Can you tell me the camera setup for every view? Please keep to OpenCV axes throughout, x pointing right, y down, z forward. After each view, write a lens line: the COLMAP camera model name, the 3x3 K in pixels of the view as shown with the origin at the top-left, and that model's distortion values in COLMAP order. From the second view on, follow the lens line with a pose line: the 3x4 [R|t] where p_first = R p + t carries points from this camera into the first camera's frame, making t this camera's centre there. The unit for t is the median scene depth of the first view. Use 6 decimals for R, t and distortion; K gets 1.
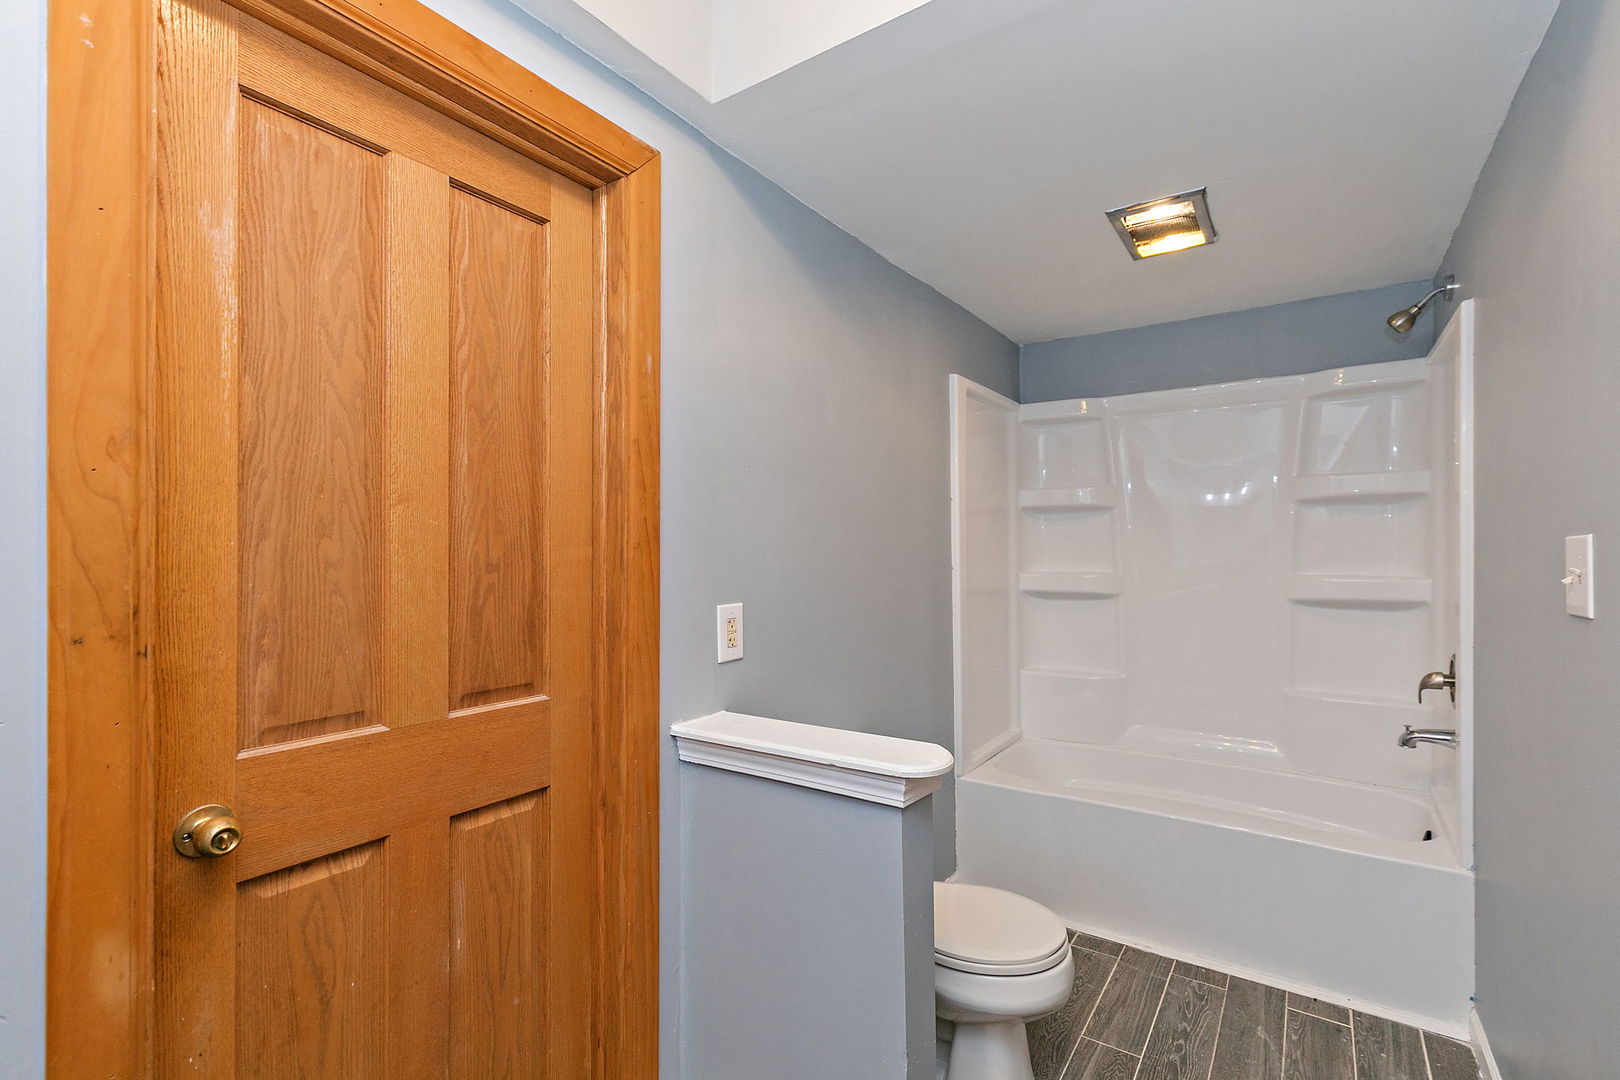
lens RADIAL K [[721.6, 0, 810.3], [0, 721.6, 551.5], [0, 0, 1]] dist [-0.001910, 0.000277]
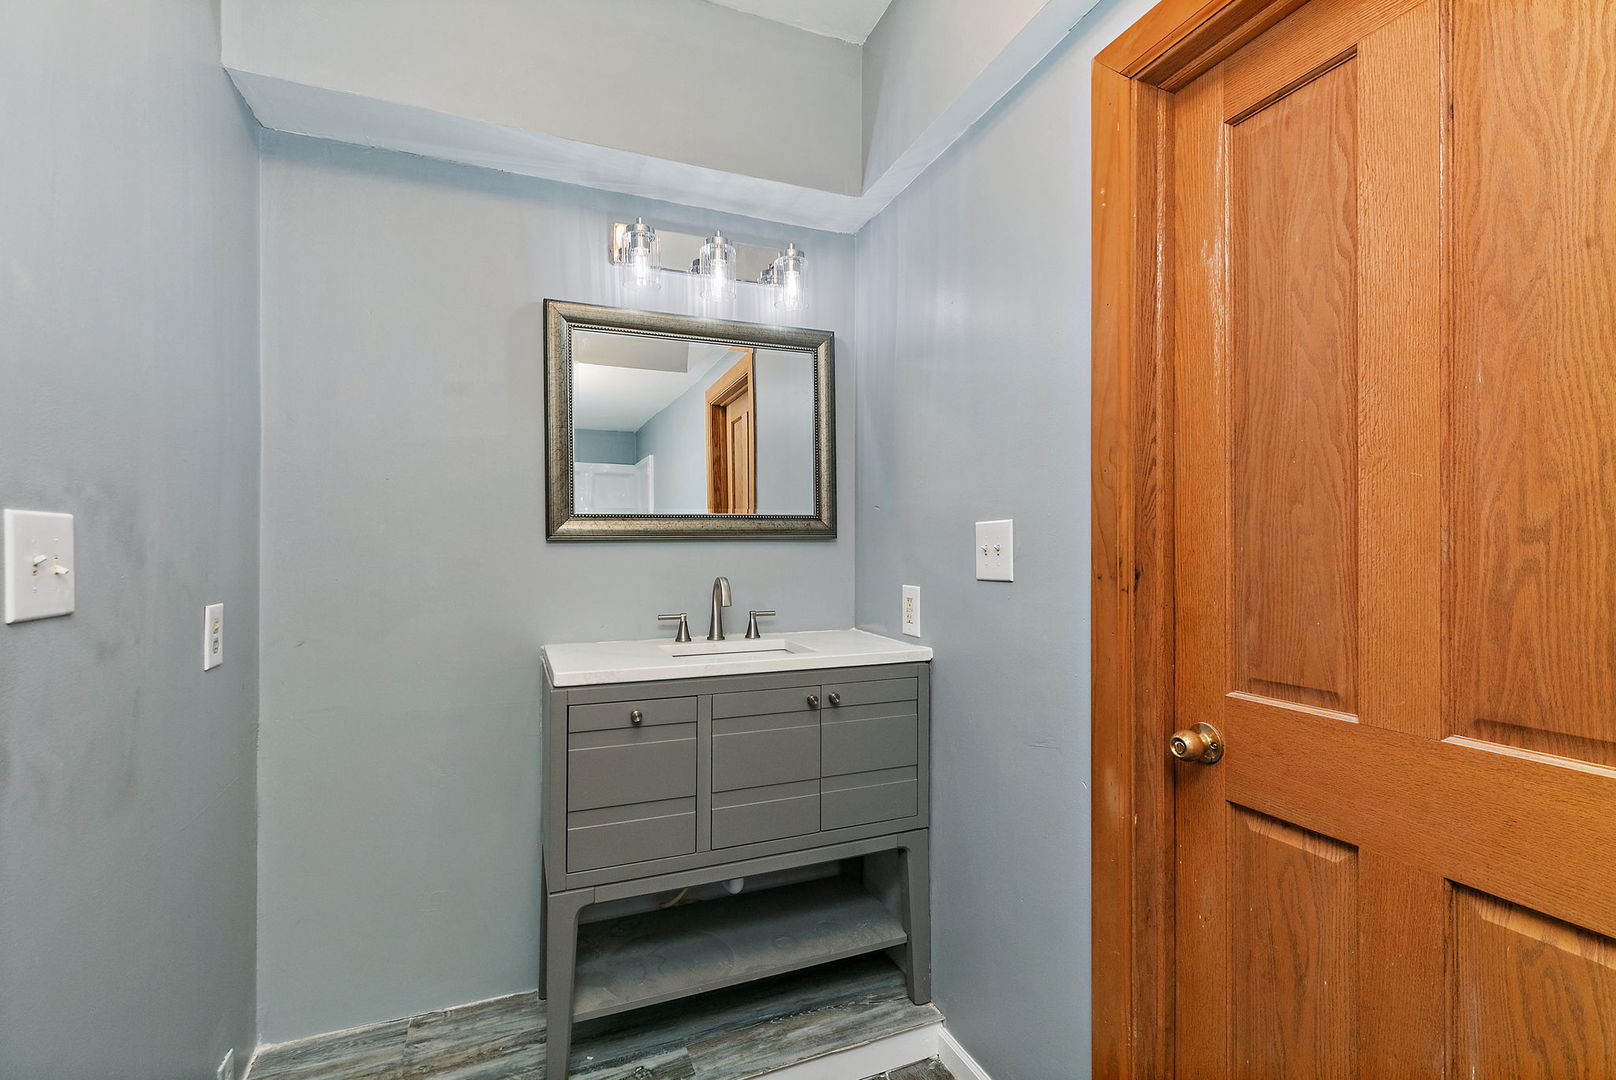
lens RADIAL K [[719.8, 0, 808.7], [0, 719.8, 540.5], [0, 0, 1]] dist [-0.001910, 0.000277]
pose [[-0.552060, 0.001500, -0.833803, 0.507468], [0.007799, 0.999964, -0.003365, 0.029293], [0.833768, -0.008361, -0.552052, 0.970194]]
